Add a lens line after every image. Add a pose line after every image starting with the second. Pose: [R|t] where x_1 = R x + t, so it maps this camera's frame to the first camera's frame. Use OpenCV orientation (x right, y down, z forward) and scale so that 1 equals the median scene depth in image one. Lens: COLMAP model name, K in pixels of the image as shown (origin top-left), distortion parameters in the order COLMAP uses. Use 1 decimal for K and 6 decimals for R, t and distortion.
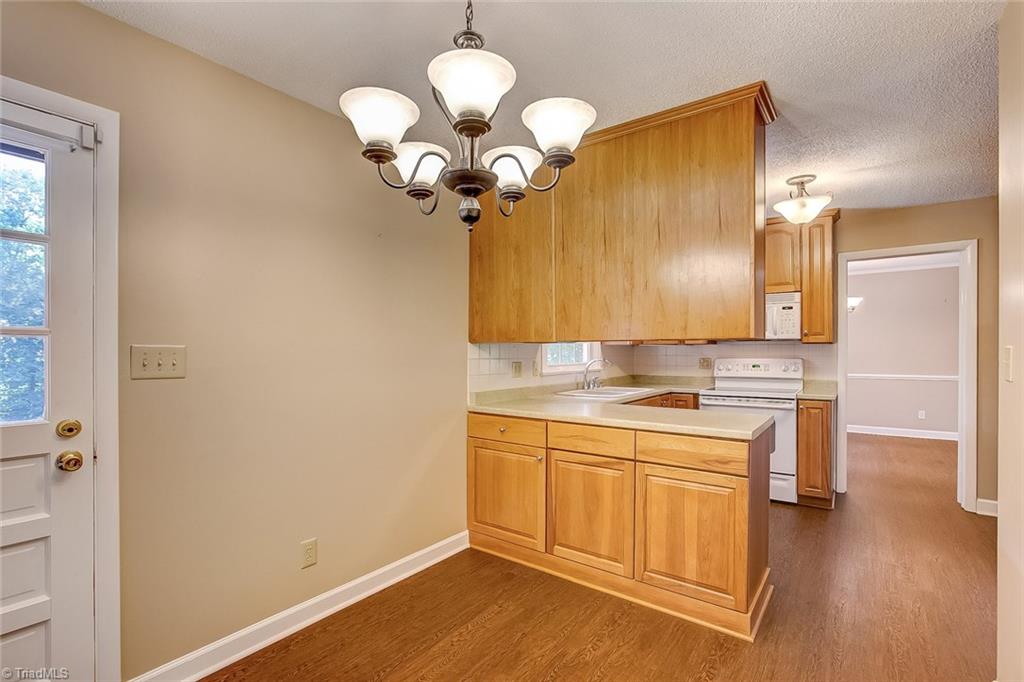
lens RADIAL K [[479.4, 0, 512.2], [0, 479.4, 345.8], [0, 0, 1]] dist [-0.036810, 0.012281]
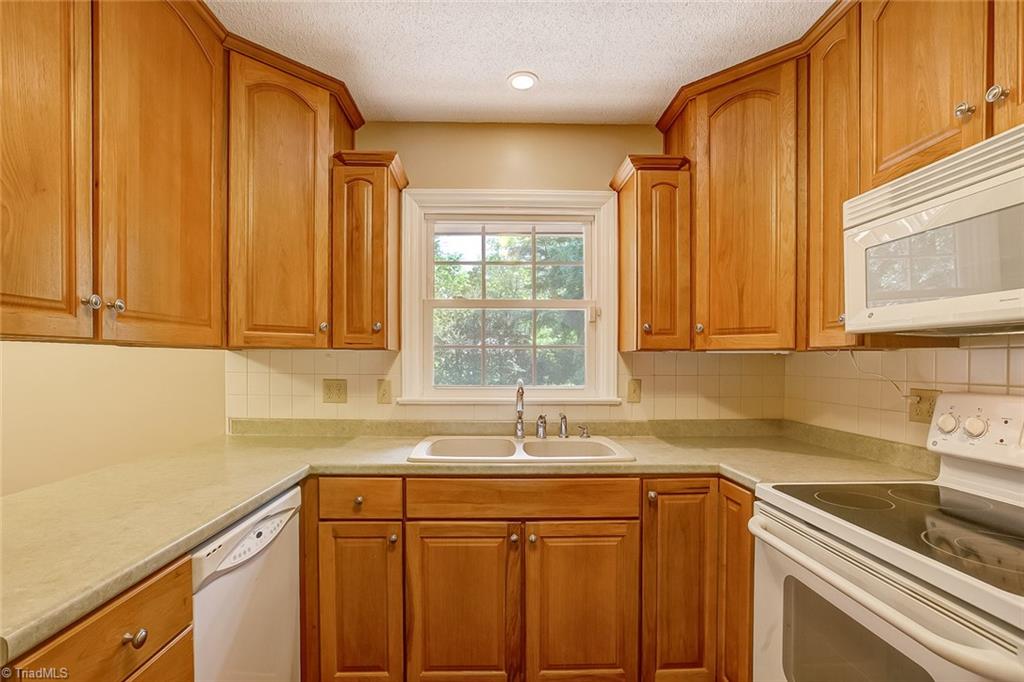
lens RADIAL K [[479.4, 0, 498.5], [0, 479.4, 364.7], [0, 0, 1]] dist [-0.036810, 0.012281]
pose [[0.612033, 0.011056, -0.790755, 0.572948], [0.000160, 0.999901, 0.014104, 0.004217], [0.790833, -0.008759, 0.611970, 0.681238]]
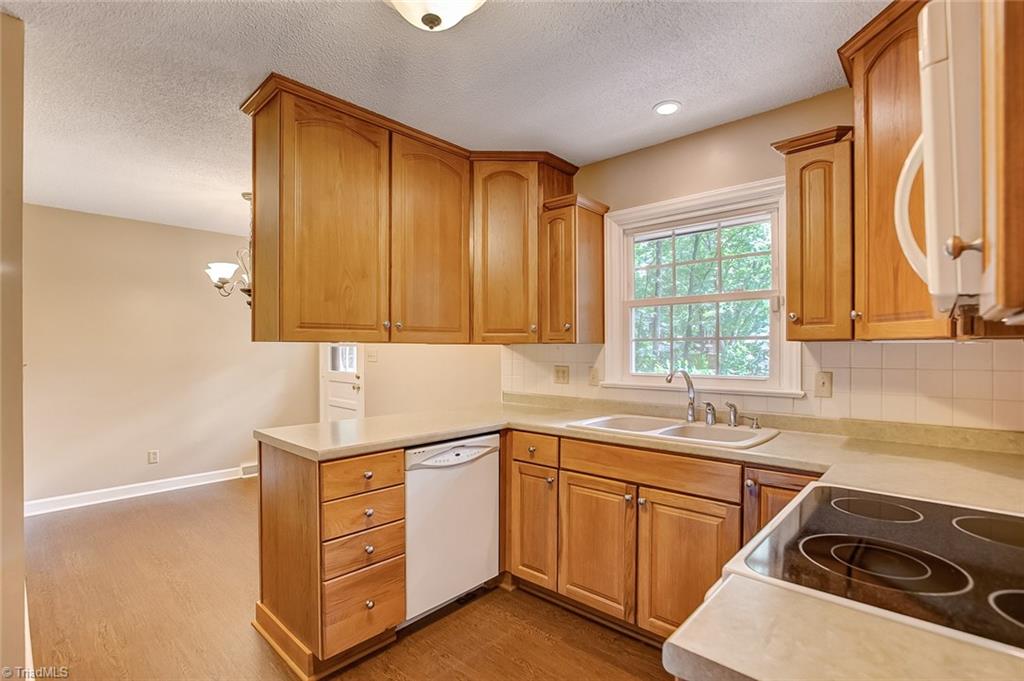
lens RADIAL K [[479.4, 0, 508.2], [0, 479.4, 345.7], [0, 0, 1]] dist [-0.036810, 0.012281]
pose [[-0.105727, -0.004971, -0.994383, 0.769617], [0.008097, 0.999950, -0.005860, 0.001608], [0.994362, -0.008671, -0.105681, 0.870618]]
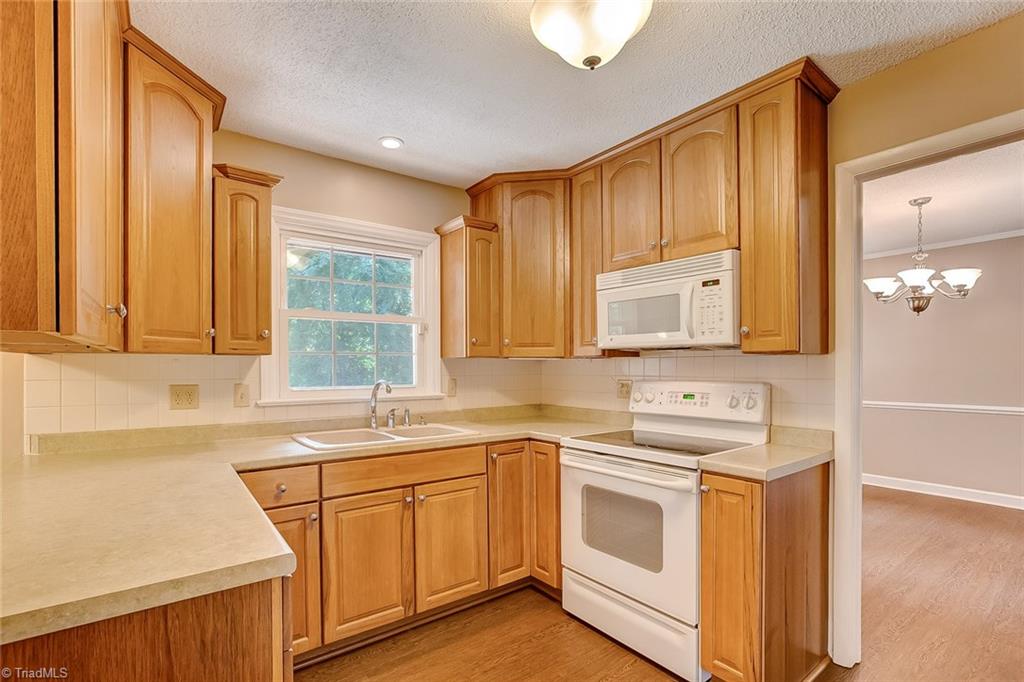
lens RADIAL K [[479.4, 0, 507.9], [0, 479.4, 362.8], [0, 0, 1]] dist [-0.036810, 0.012281]
pose [[0.959563, -0.000877, -0.281493, 0.517600], [0.001008, 0.999999, 0.000323, 0.004194], [0.281493, -0.000594, 0.959563, 0.457658]]
